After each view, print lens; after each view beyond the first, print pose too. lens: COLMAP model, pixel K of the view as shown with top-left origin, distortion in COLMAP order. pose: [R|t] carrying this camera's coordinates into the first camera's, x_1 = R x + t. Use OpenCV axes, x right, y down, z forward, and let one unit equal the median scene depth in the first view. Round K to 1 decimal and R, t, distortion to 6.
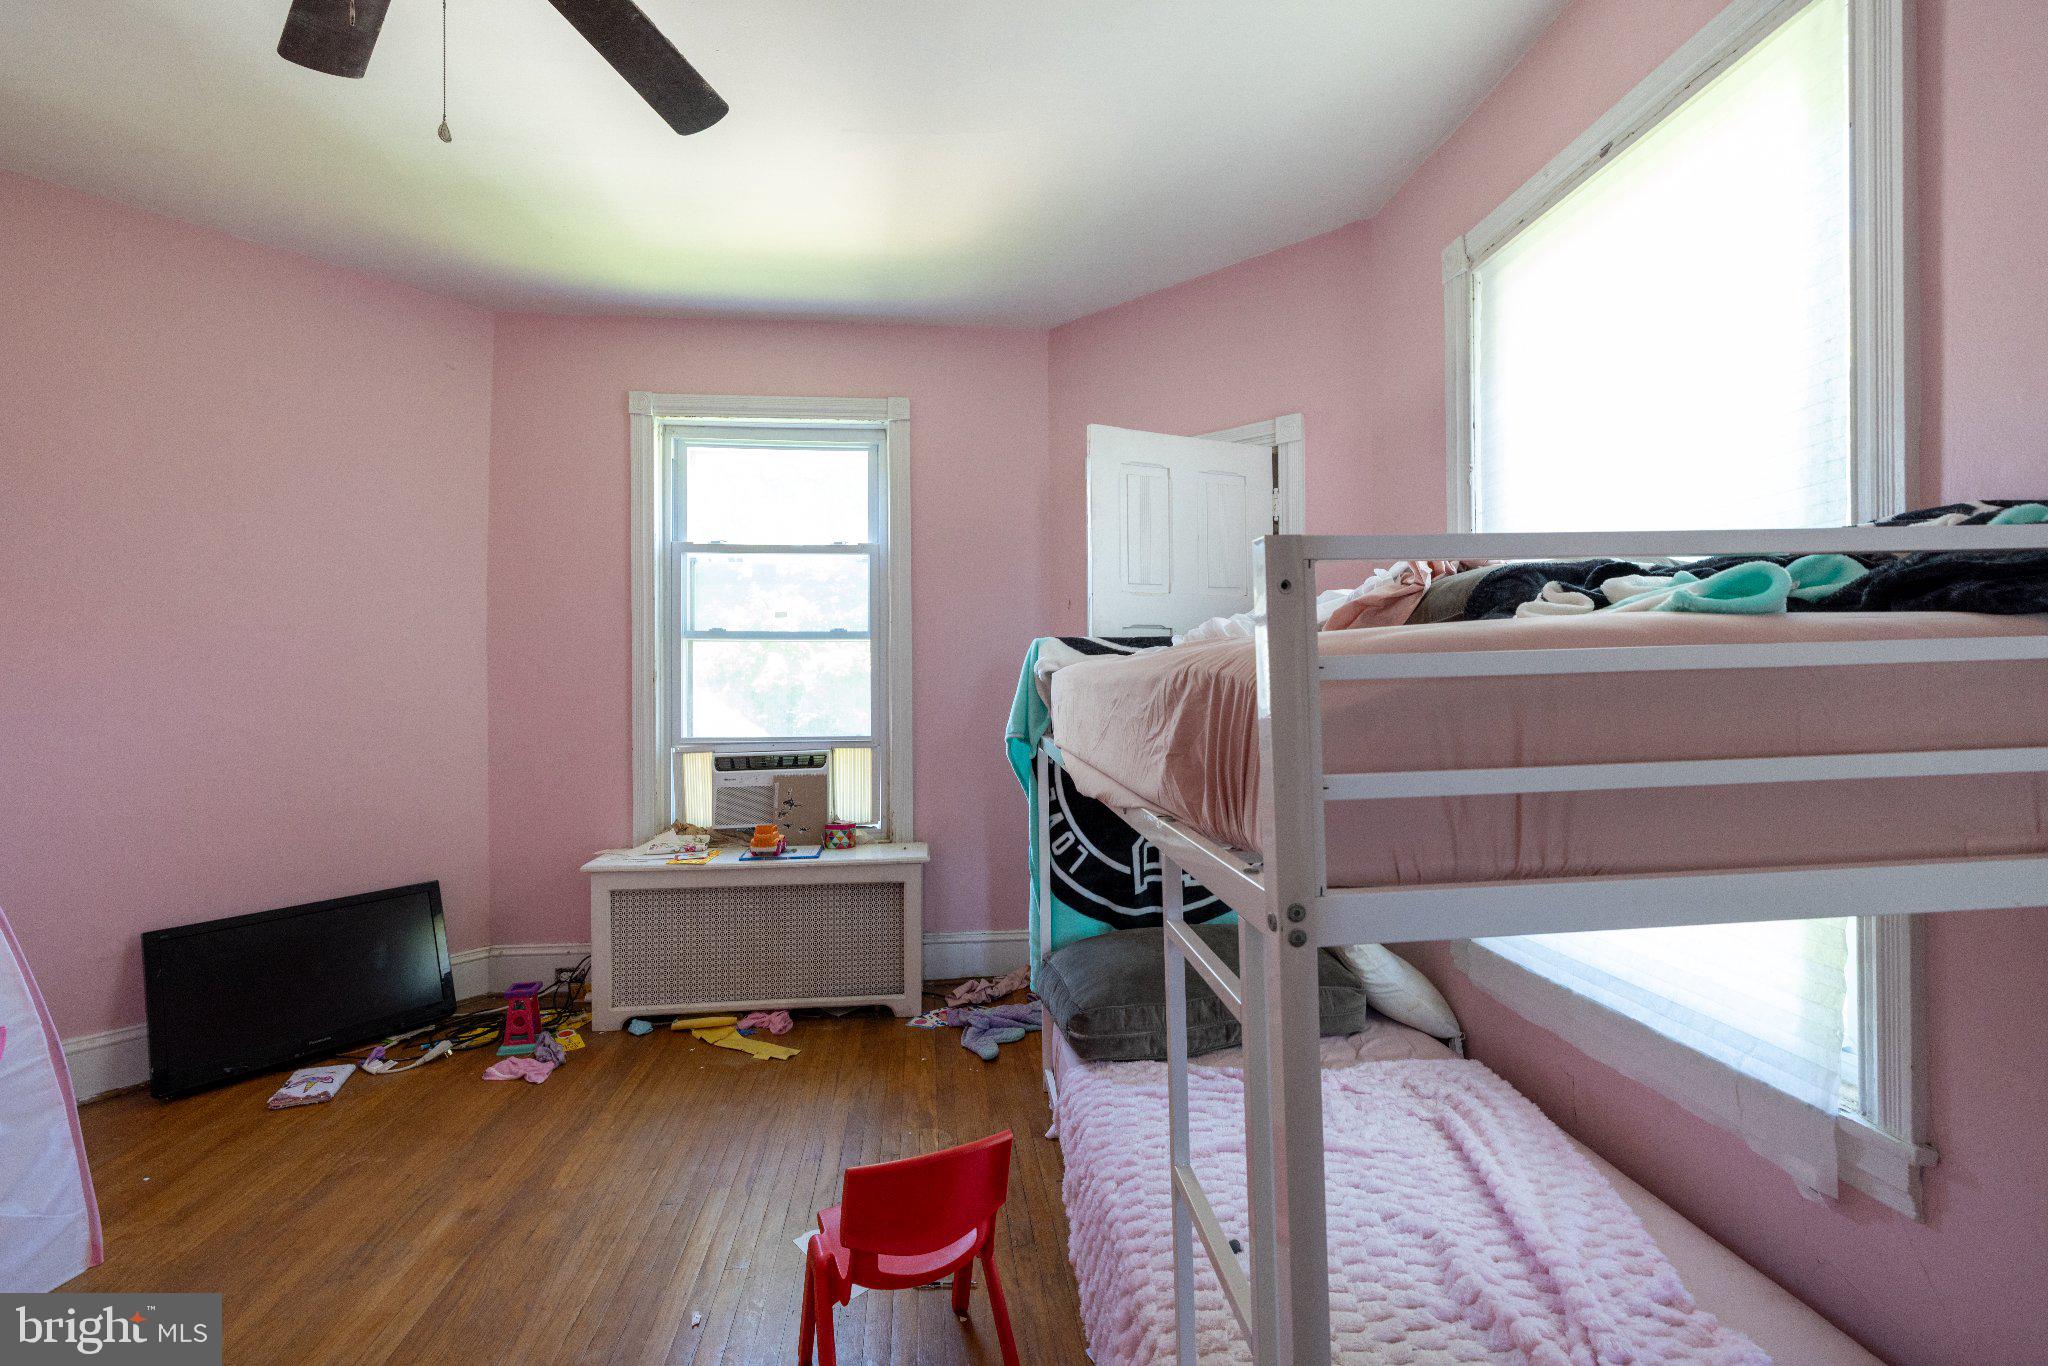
lens RADIAL K [[860.9, 0, 1027.3], [0, 860.9, 674.4], [0, 0, 1]] dist [0.008626, 0.000112]
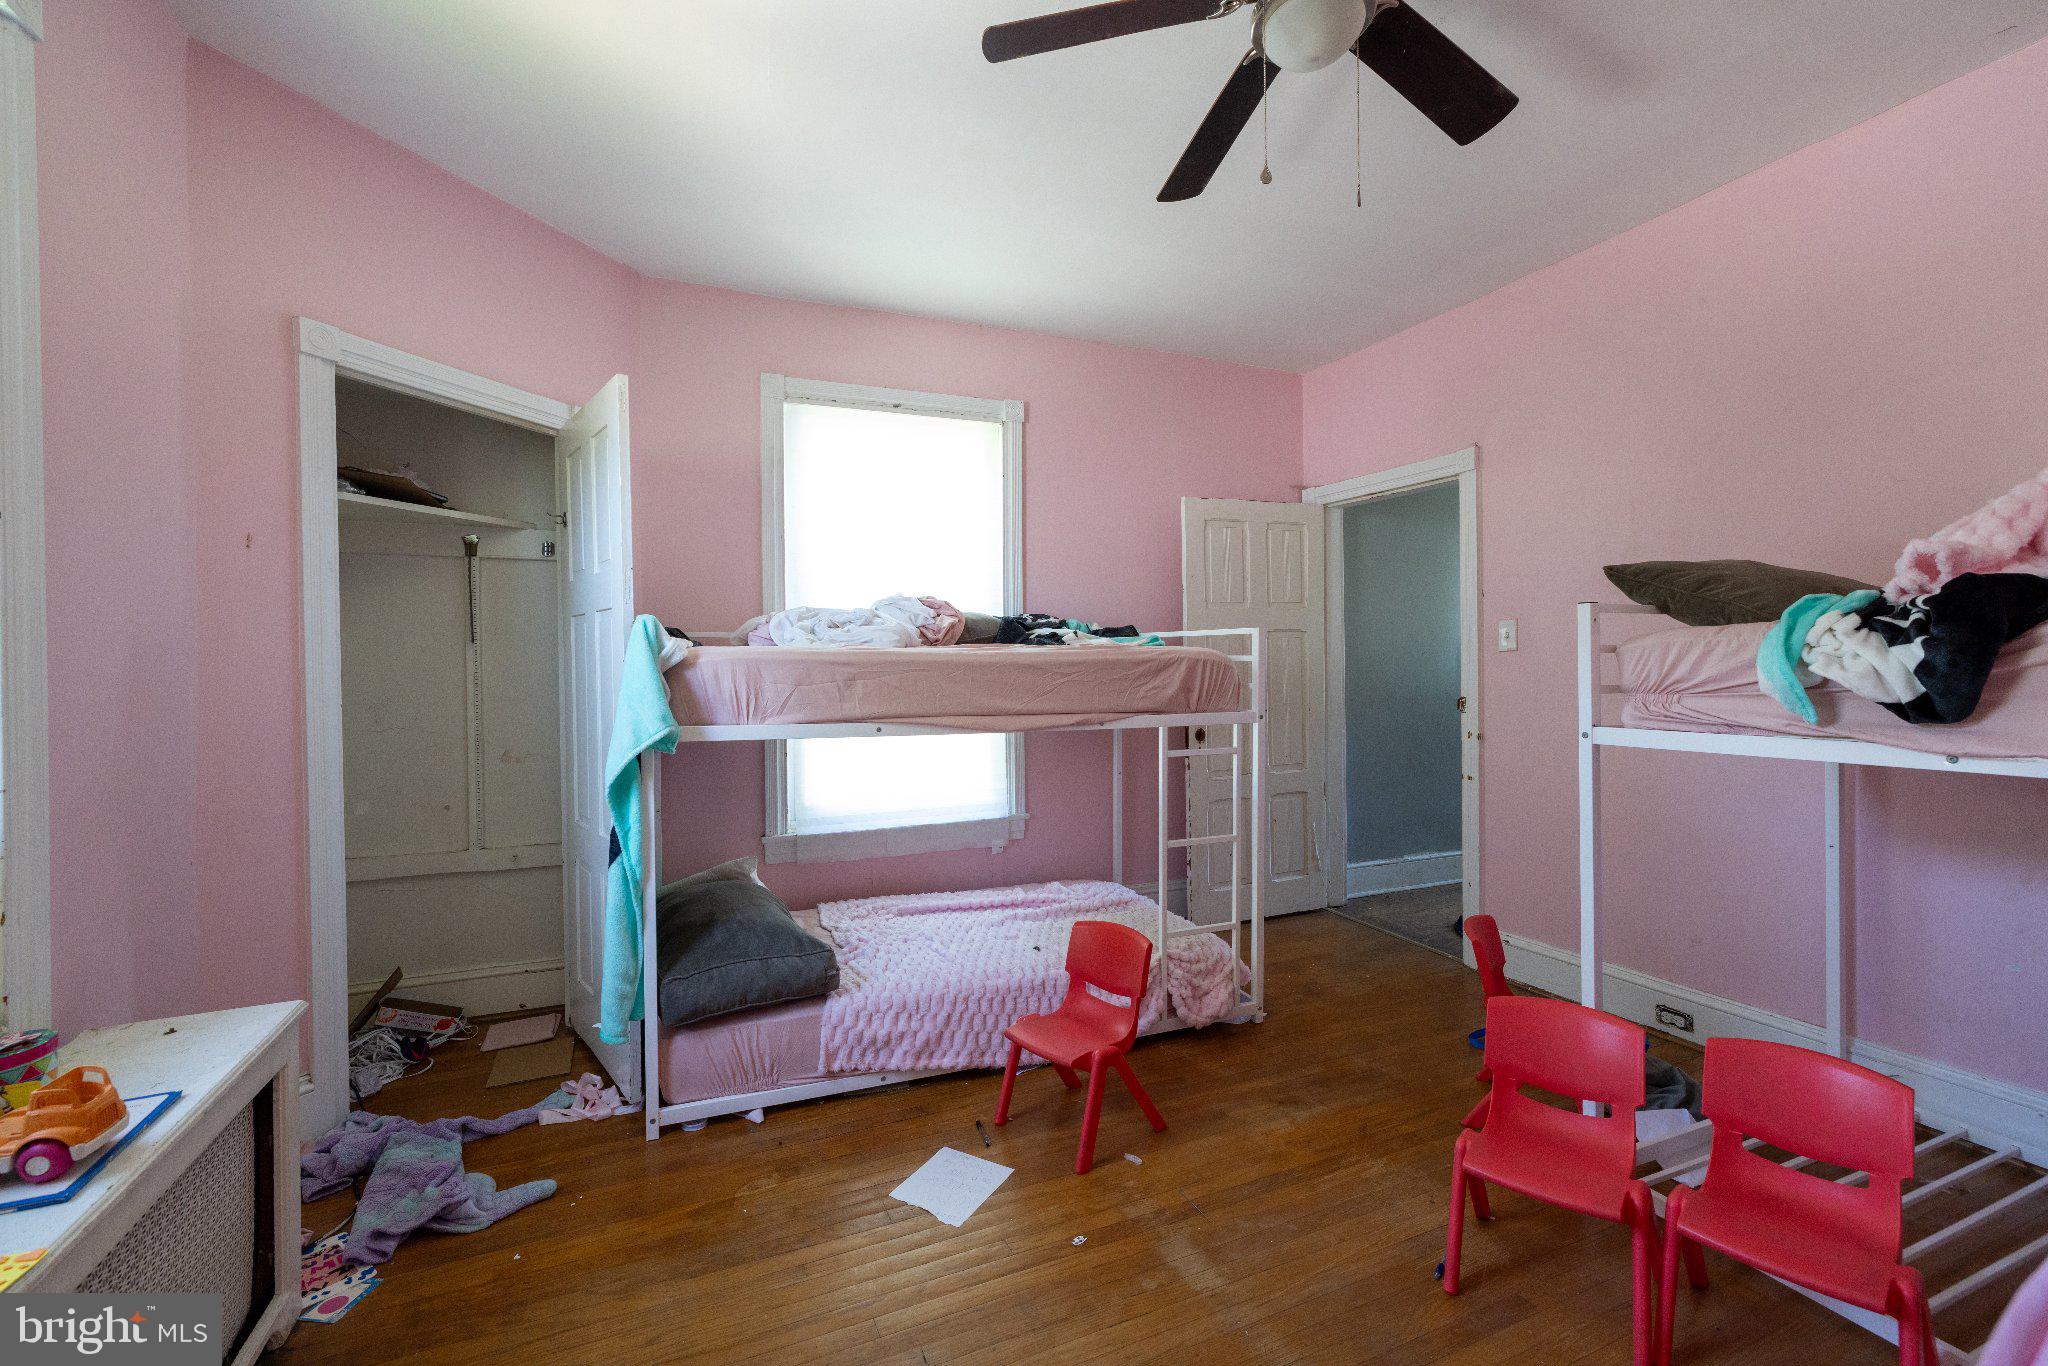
lens RADIAL K [[860.9, 0, 1025.3], [0, 860.9, 677.9], [0, 0, 1]] dist [0.008626, 0.000112]
pose [[-0.294364, -0.004291, 0.955684, -1.336888], [0.004719, 0.999971, 0.005944, 0.019870], [-0.955682, 0.006259, -0.294335, 1.299223]]
